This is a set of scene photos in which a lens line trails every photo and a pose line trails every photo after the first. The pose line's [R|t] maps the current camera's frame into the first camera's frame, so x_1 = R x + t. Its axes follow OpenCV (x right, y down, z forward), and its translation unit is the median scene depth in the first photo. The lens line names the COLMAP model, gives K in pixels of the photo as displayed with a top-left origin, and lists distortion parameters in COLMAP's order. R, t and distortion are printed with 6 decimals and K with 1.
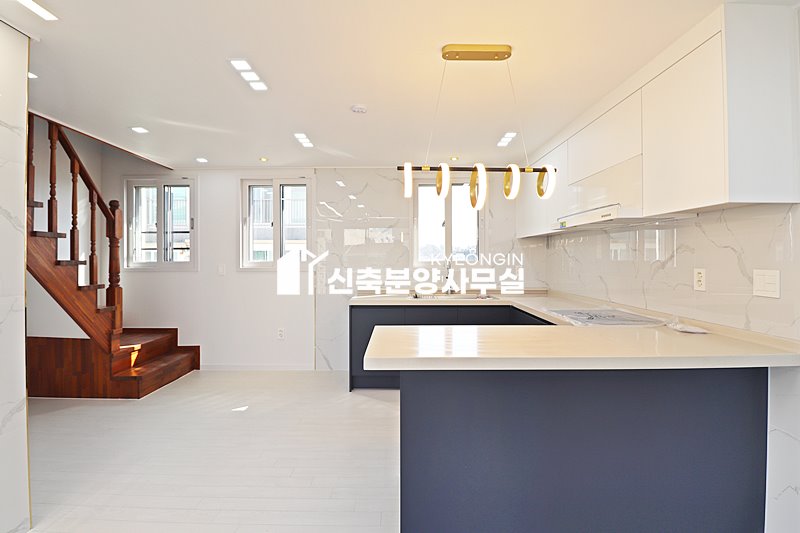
lens RADIAL K [[370.5, 0, 398.9], [0, 370.5, 257.8], [0, 0, 1]] dist [-0.006398, -0.007156]
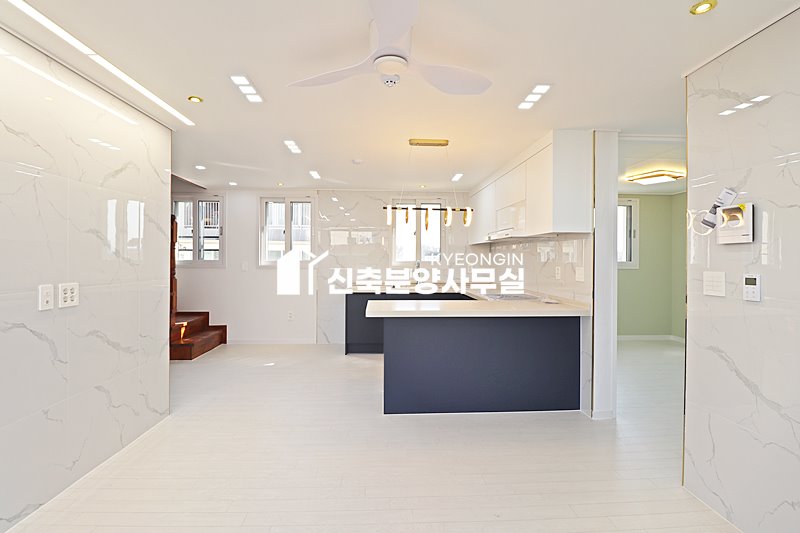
lens RADIAL K [[370.5, 0, 400.2], [0, 370.5, 257.2], [0, 0, 1]] dist [-0.006398, -0.007156]
pose [[0.998403, 0.007971, 0.055920, -0.008572], [-0.007958, 0.999968, -0.000445, -0.004380], [-0.055921, -0.000001, 0.998435, -0.354166]]
